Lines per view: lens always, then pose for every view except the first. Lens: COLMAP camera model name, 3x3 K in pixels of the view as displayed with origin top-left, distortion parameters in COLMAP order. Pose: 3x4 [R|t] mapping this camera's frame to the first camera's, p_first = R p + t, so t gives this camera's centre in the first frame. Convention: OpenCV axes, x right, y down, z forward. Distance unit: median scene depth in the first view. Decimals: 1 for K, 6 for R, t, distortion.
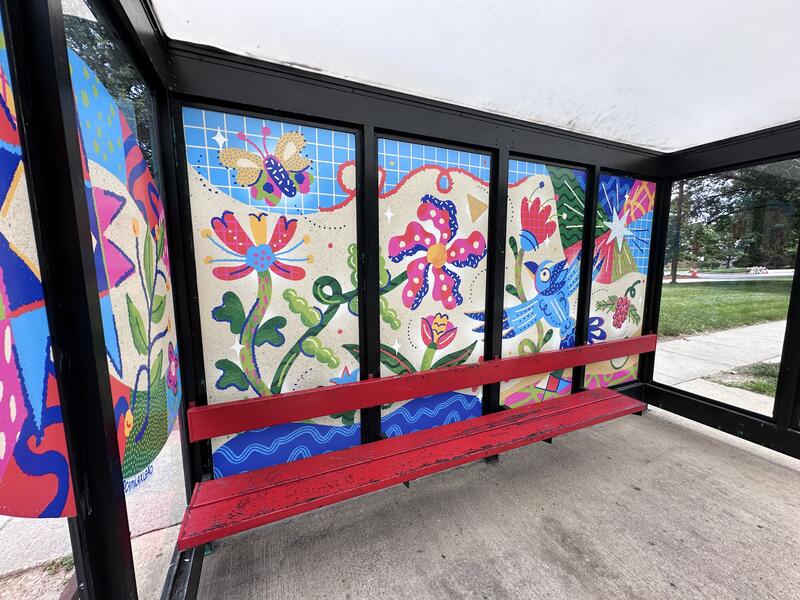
lens RADIAL K [[320.3, 0, 401.7], [0, 320.3, 301.4], [0, 0, 1]] dist [-0.001531, -0.000107]
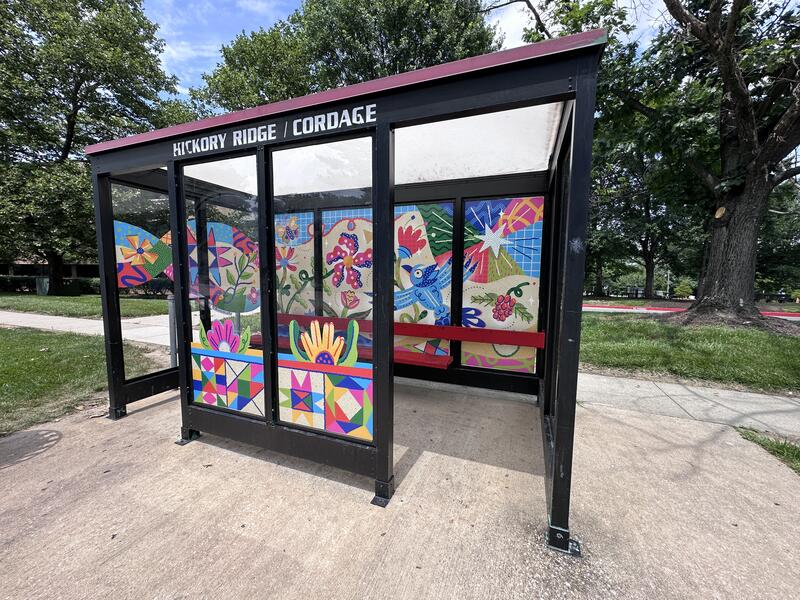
lens RADIAL K [[320.3, 0, 400.8], [0, 320.3, 300.1], [0, 0, 1]] dist [-0.001531, -0.000107]
pose [[0.702140, 0.078553, -0.707693, 1.647621], [-0.101407, 0.994797, 0.009810, 0.042266], [0.704781, 0.064877, 0.706452, -0.163345]]
